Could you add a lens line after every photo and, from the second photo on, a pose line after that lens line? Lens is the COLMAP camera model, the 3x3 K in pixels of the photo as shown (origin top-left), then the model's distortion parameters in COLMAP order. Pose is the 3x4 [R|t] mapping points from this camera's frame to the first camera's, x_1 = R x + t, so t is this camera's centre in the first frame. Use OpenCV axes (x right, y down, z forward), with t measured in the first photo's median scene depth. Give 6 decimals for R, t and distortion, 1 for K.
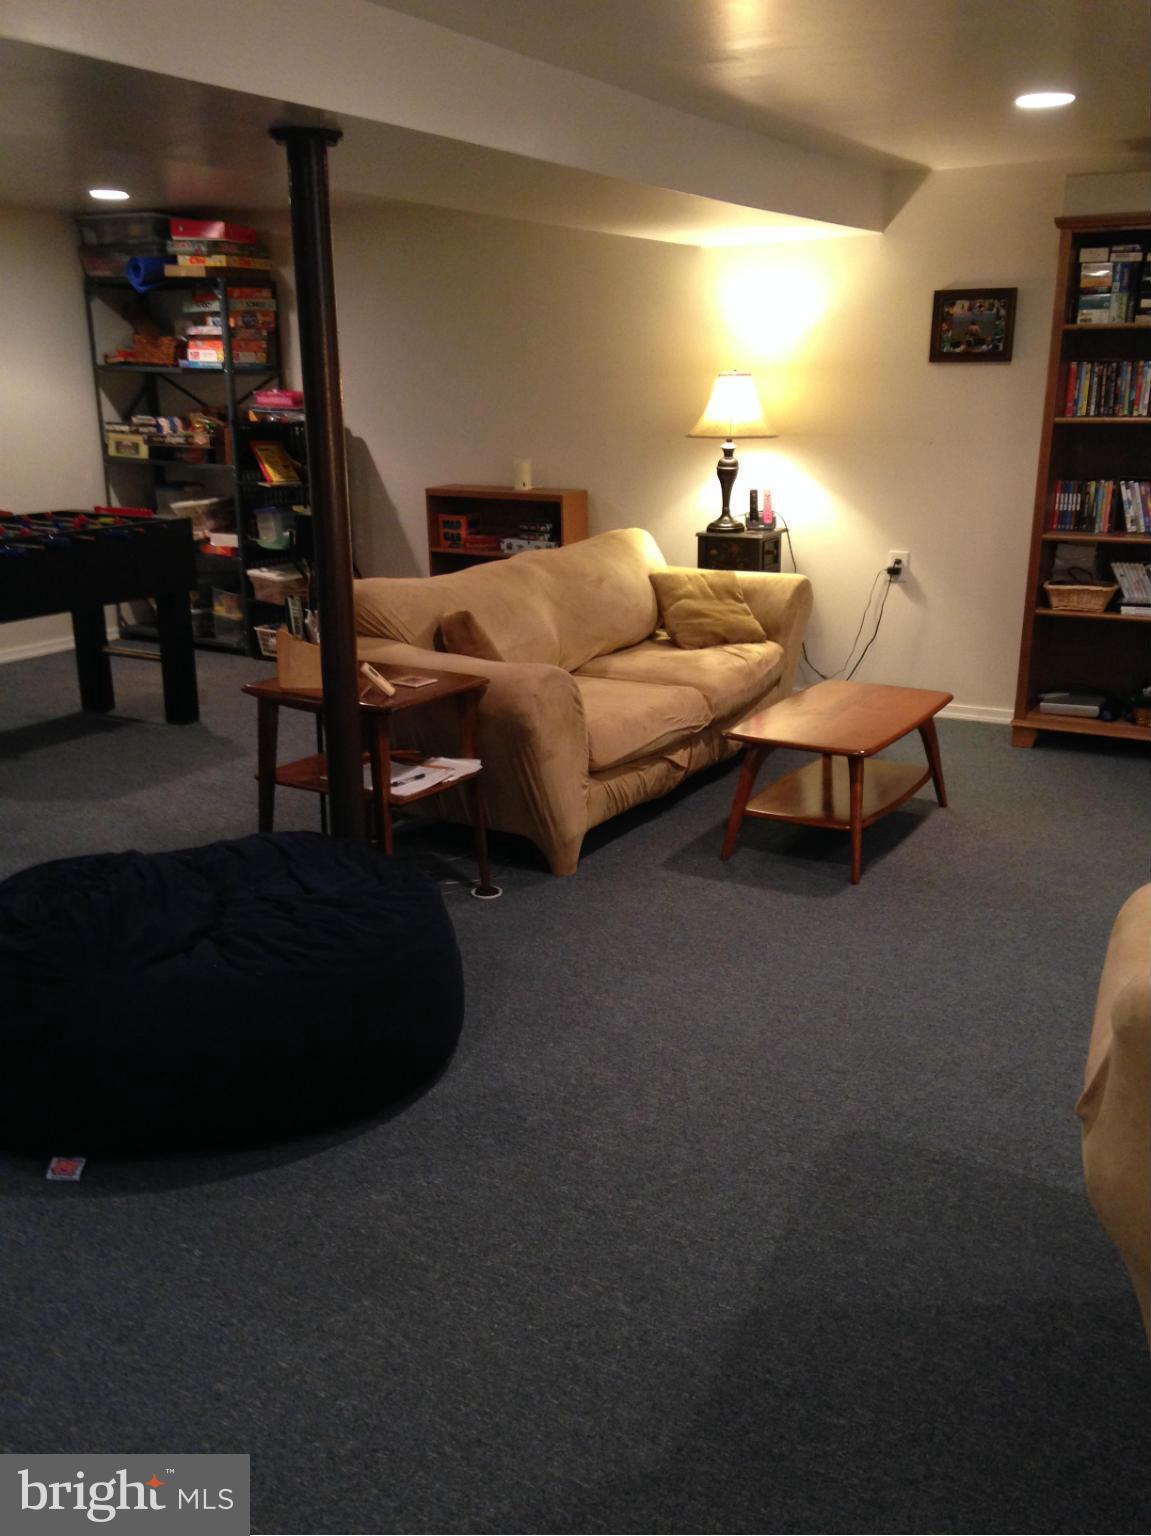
lens RADIAL K [[1343.8, 0, 575.5], [0, 1343.8, 768.0], [0, 0, 1]] dist [0.139965, -0.253802]
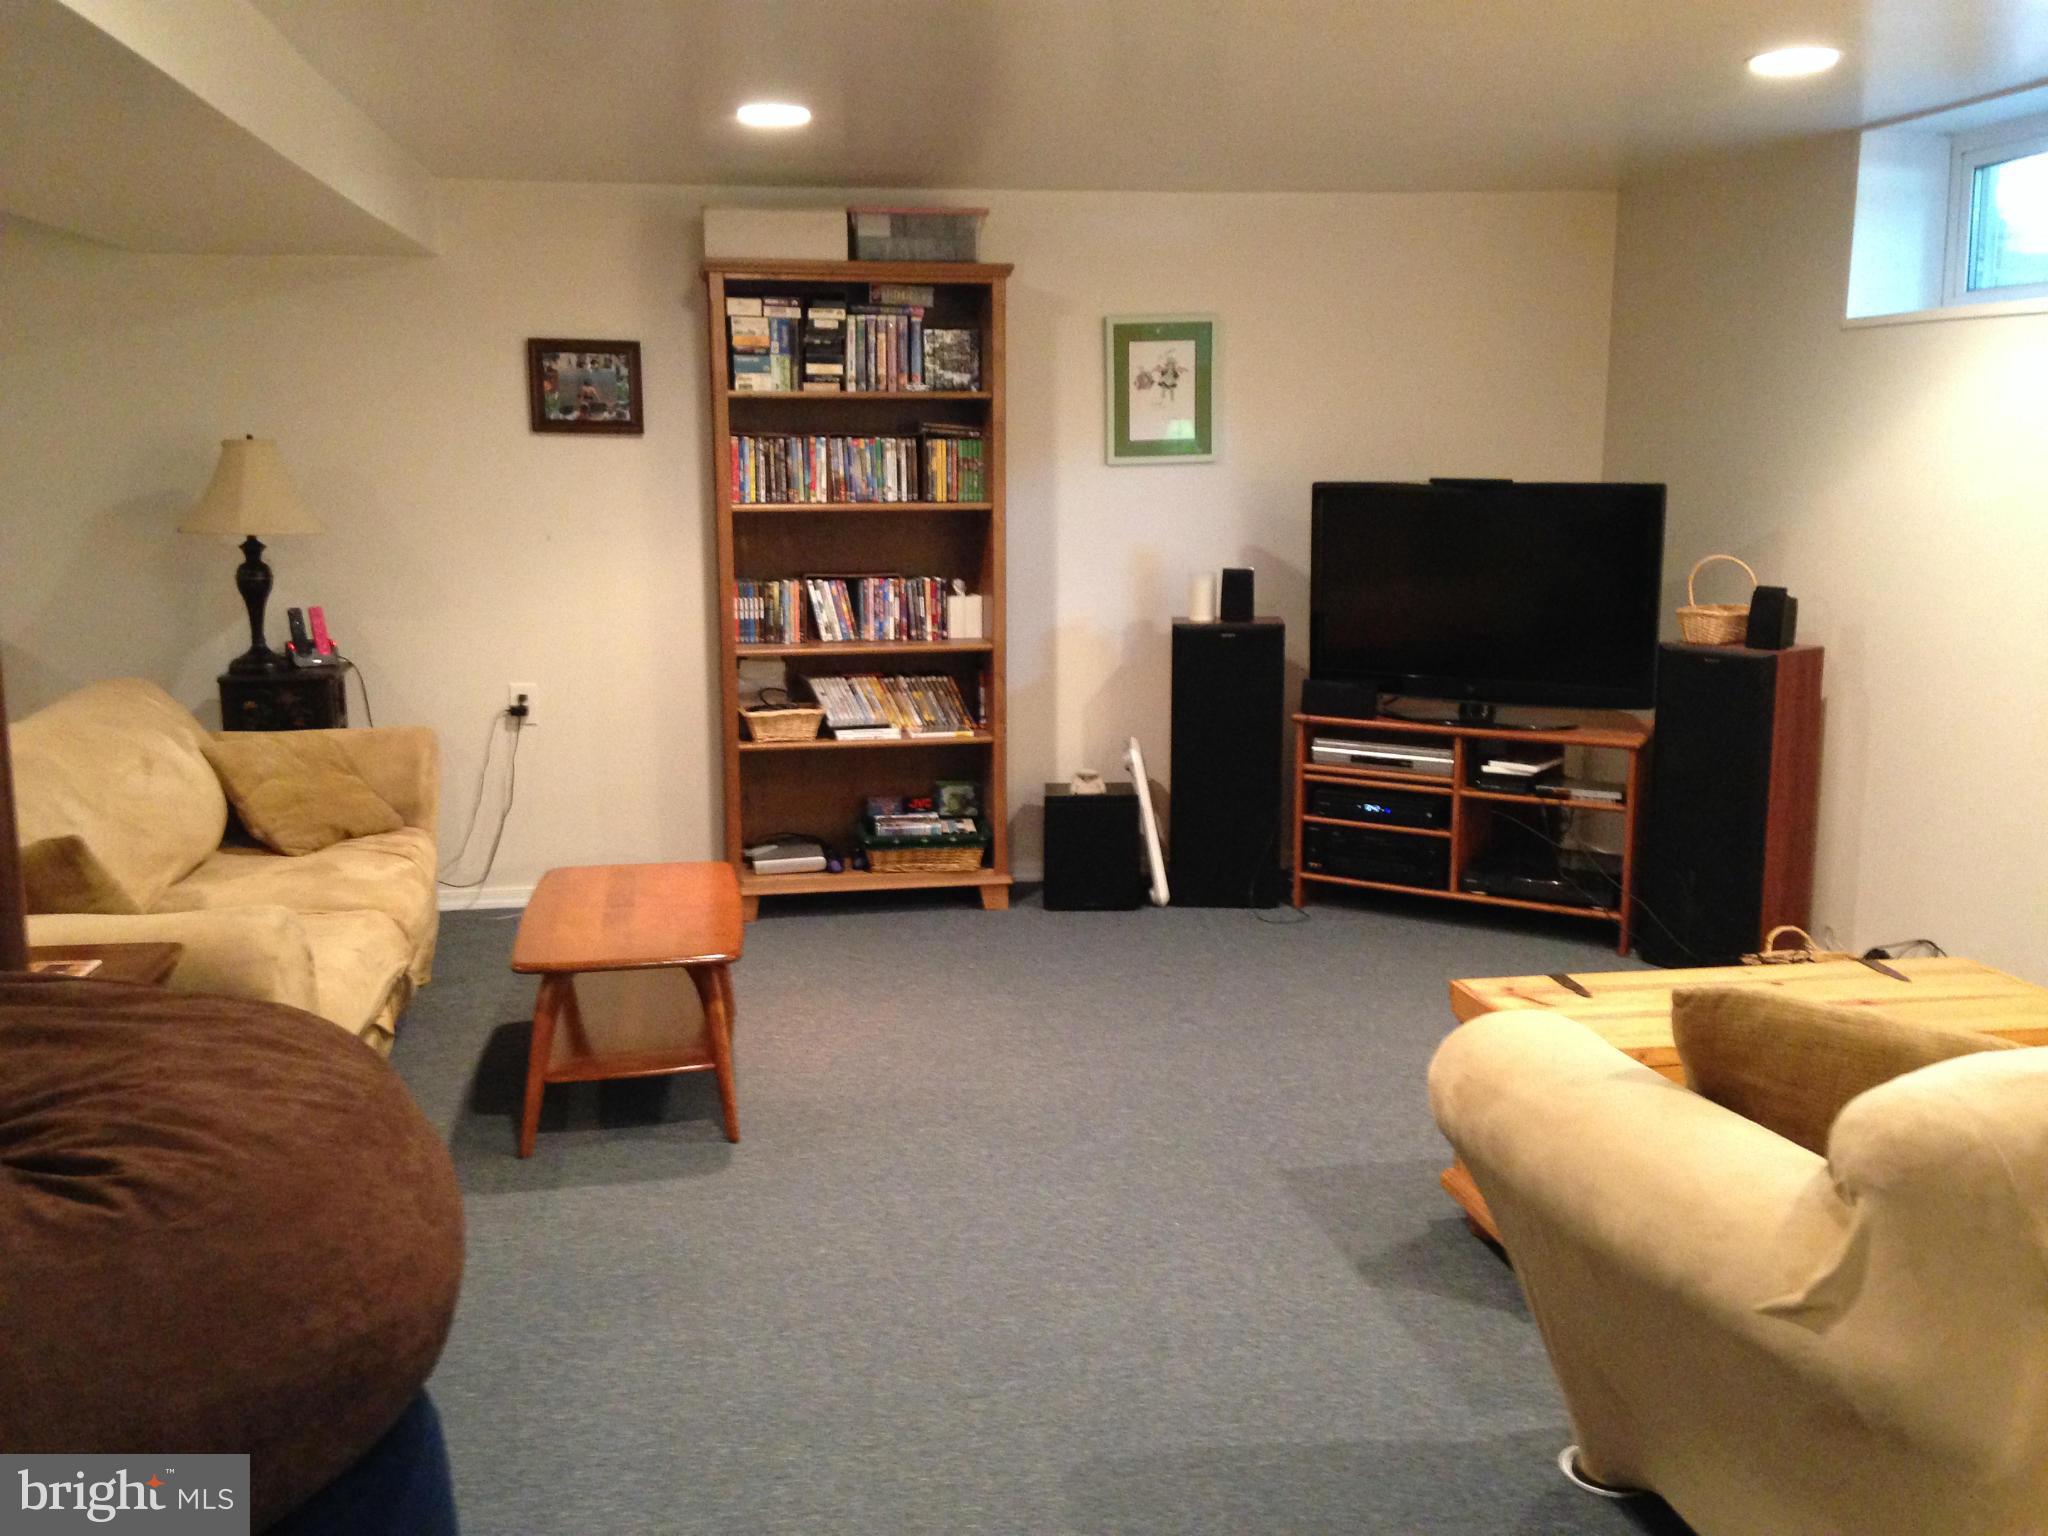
lens RADIAL K [[1791.7, 0, 1024.0], [0, 1791.7, 768.0], [0, 0, 1]] dist [0.139965, -0.253802]
pose [[0.762998, -0.106875, 0.637505, -0.198485], [0.173247, 0.983966, -0.042392, -0.031552], [-0.622752, 0.142791, 0.769279, 0.108944]]
